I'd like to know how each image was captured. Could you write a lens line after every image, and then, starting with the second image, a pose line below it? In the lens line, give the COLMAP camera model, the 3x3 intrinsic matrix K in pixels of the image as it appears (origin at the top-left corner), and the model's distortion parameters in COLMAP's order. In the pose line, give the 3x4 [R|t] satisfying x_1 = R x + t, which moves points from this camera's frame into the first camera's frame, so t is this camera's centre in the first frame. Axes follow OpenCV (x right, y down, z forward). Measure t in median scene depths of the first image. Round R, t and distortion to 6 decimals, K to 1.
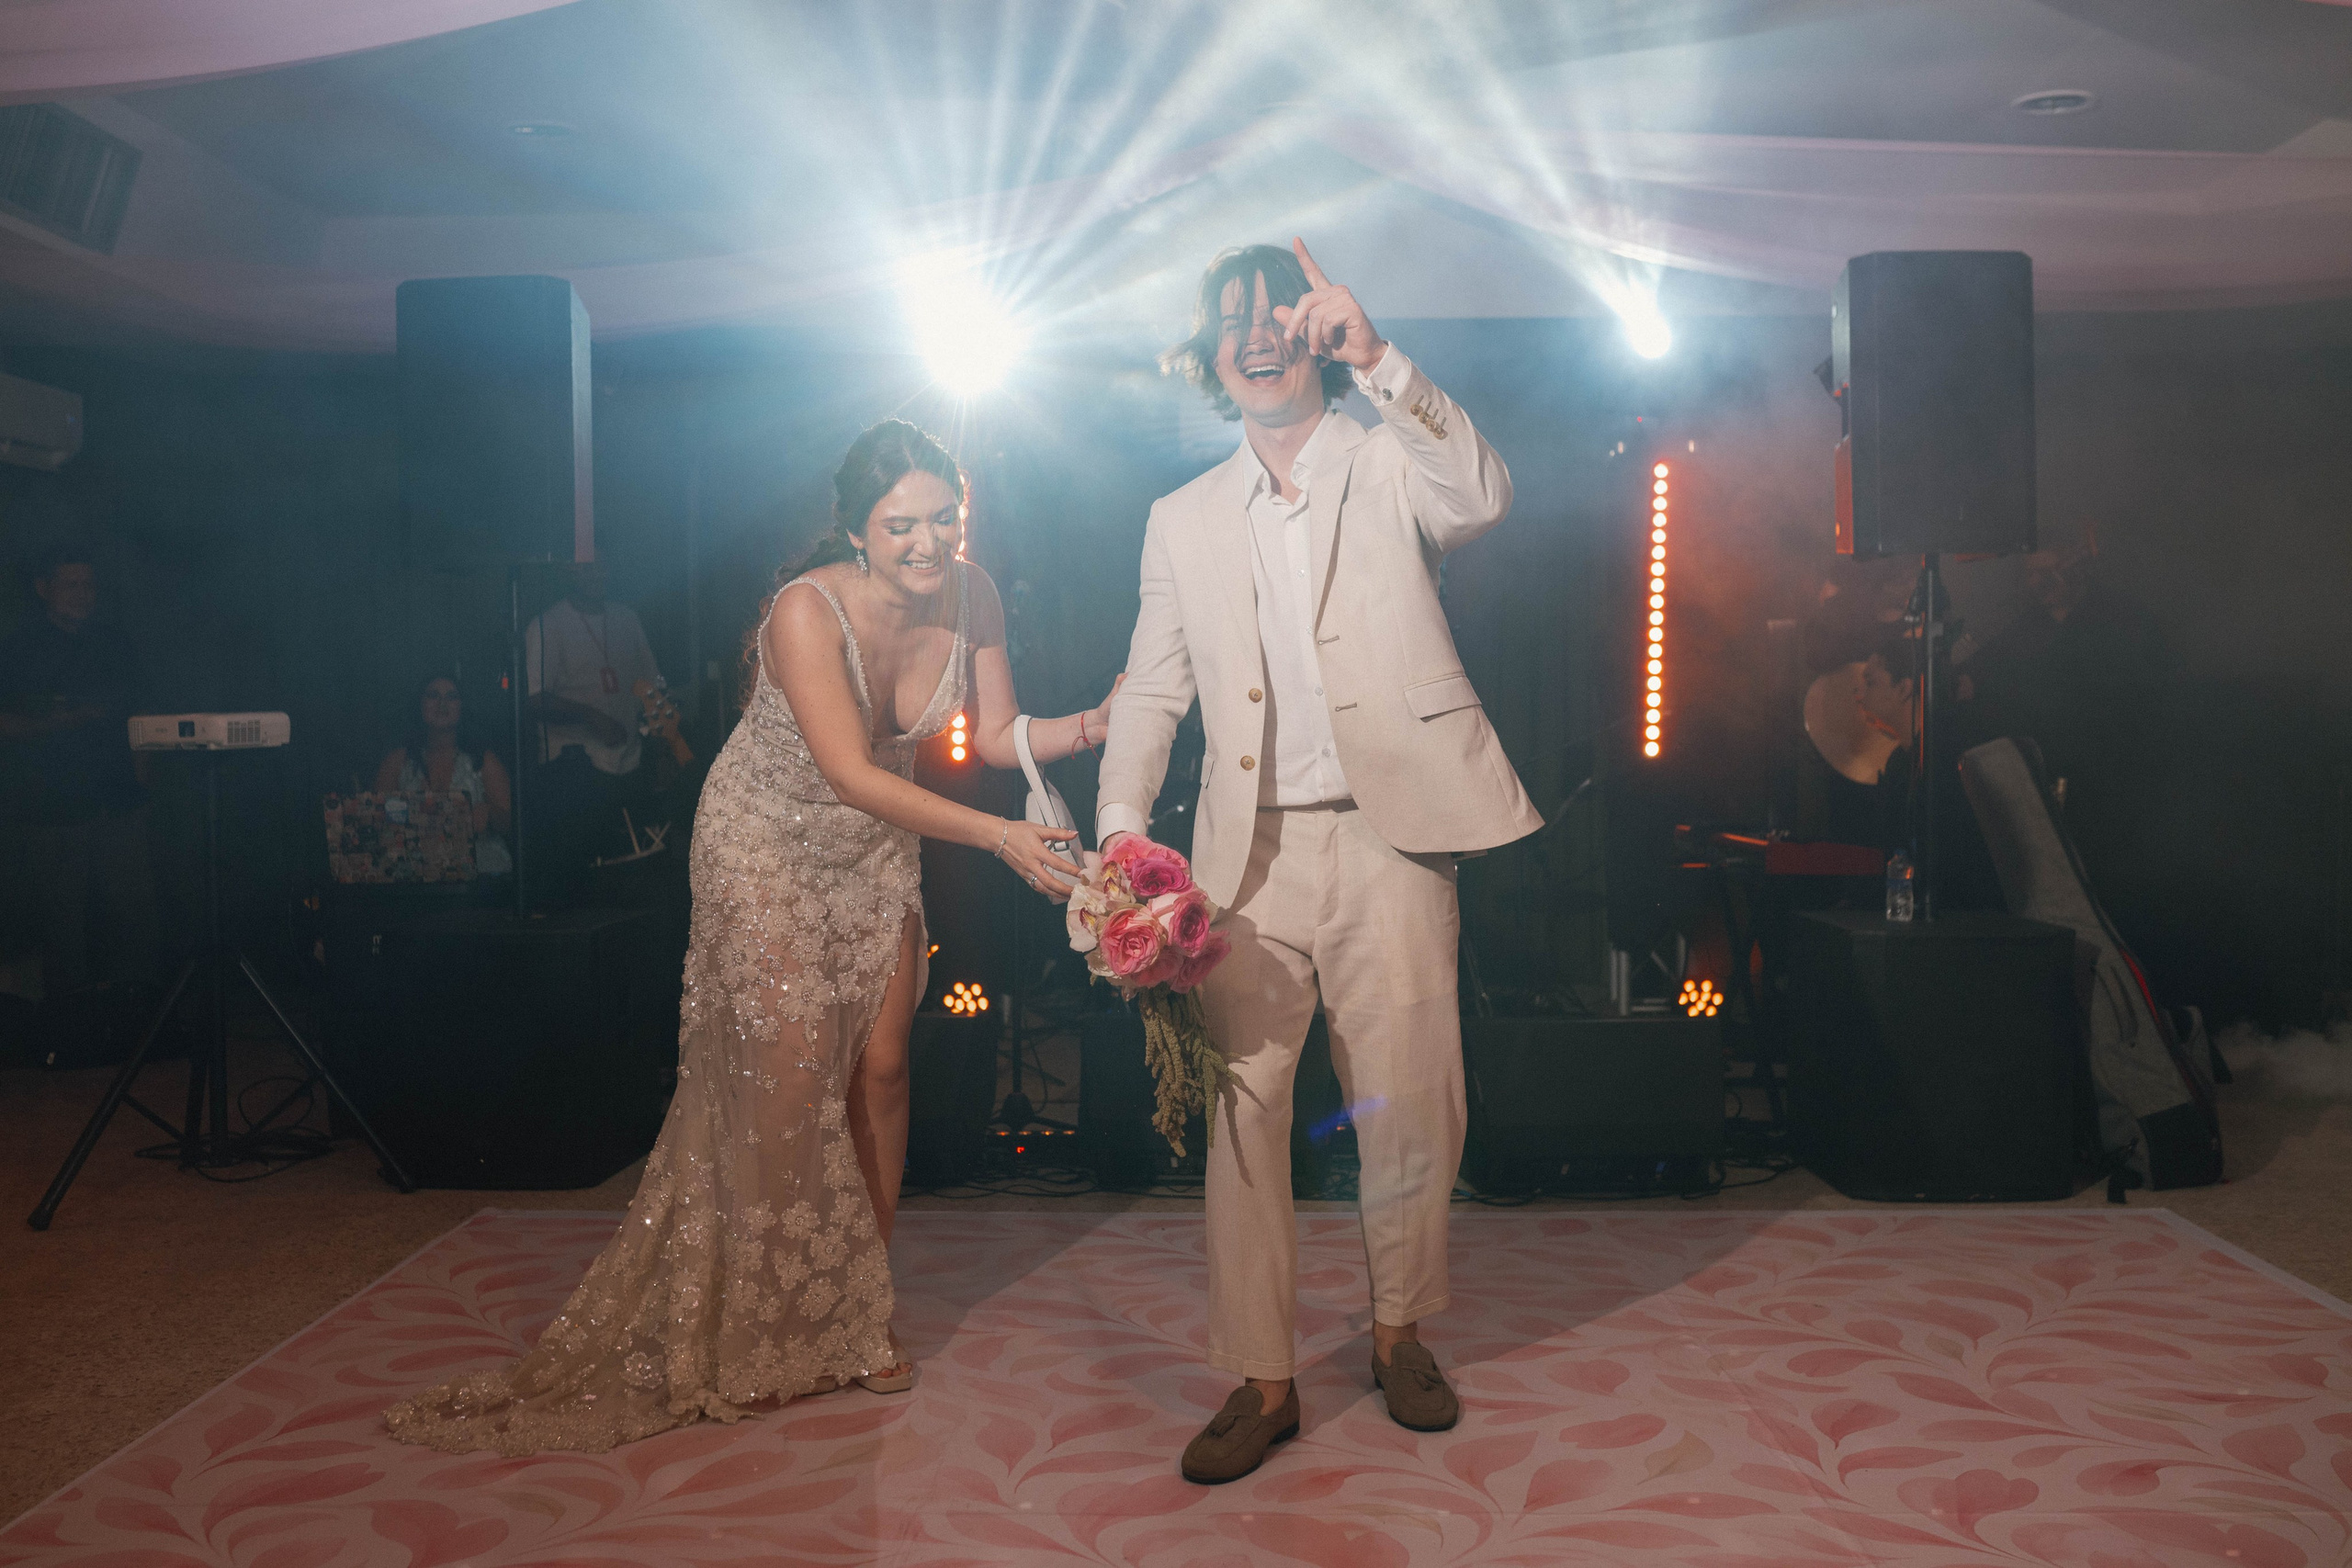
lens RADIAL K [[2254.8, 0, 1187.3], [0, 2254.8, 761.5], [0, 0, 1]] dist [-0.030653, 0.029730]
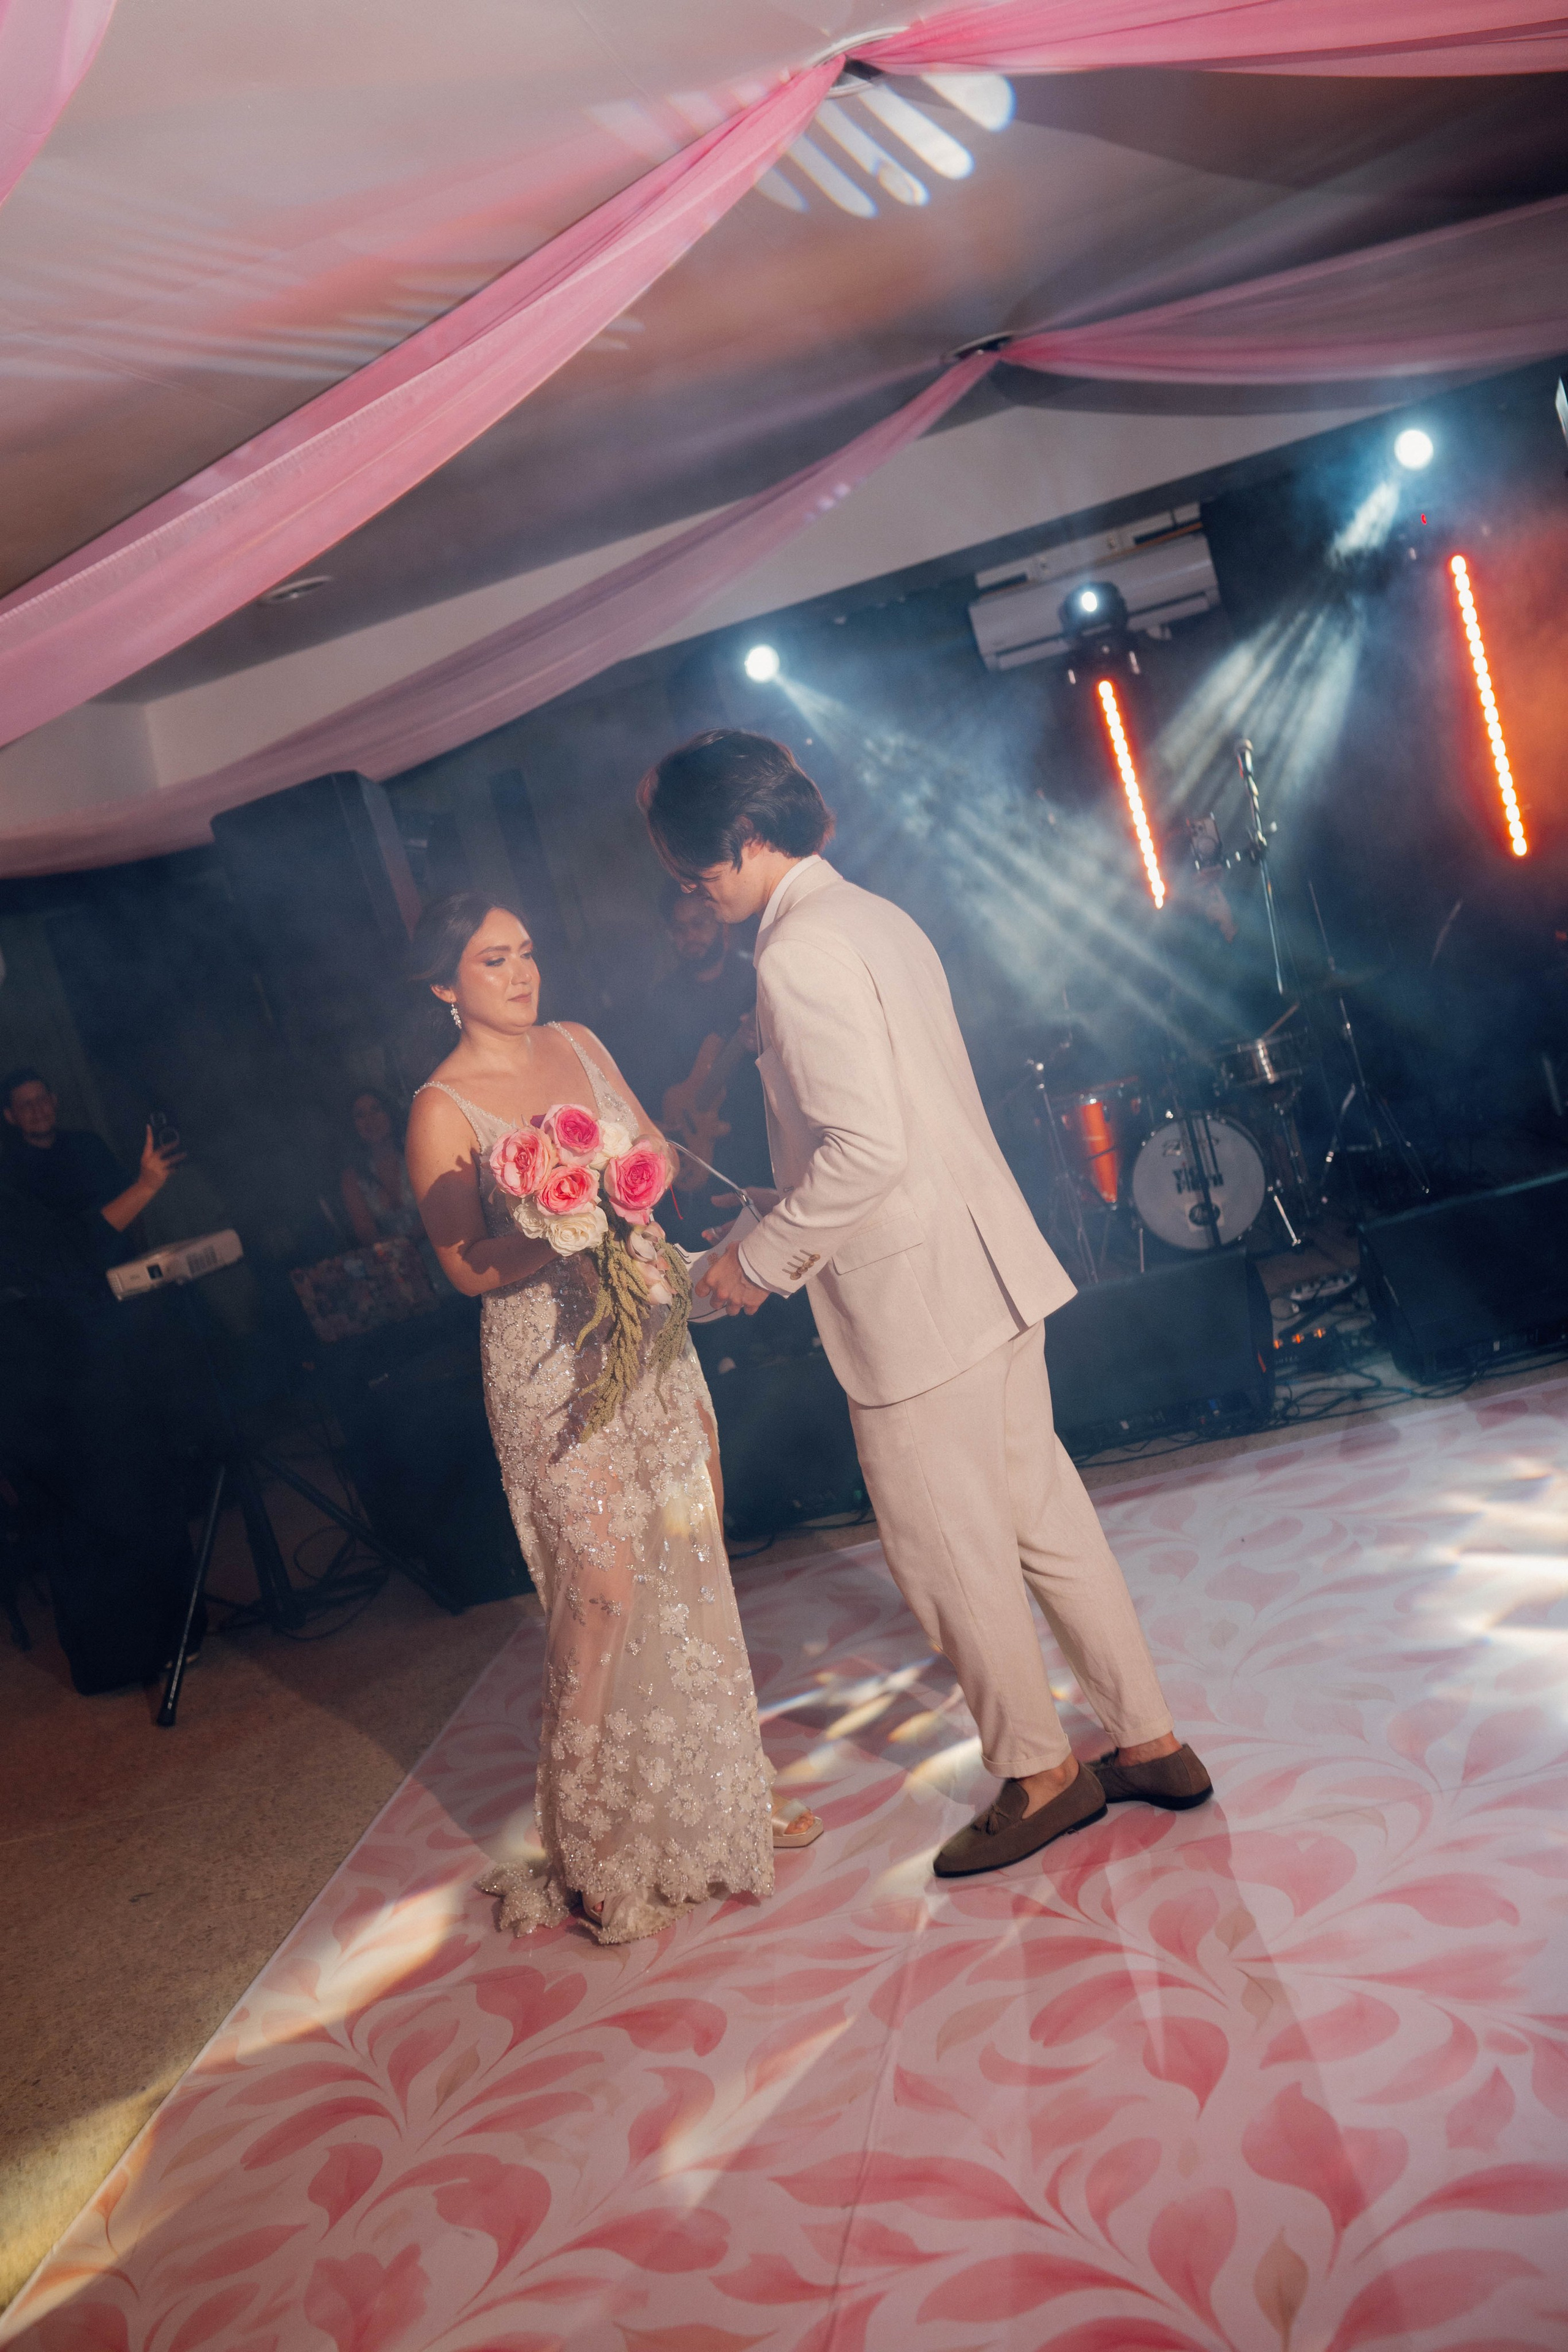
lens RADIAL K [[2255.0, 0, 773.6], [0, 2255.0, 1144.1], [0, 0, 1]] dist [-0.030653, 0.029730]
pose [[0.948548, -0.257762, -0.183889, 0.071120], [0.277075, 0.956806, 0.088045, -0.092175], [0.153252, -0.134466, 0.978996, -0.041189]]
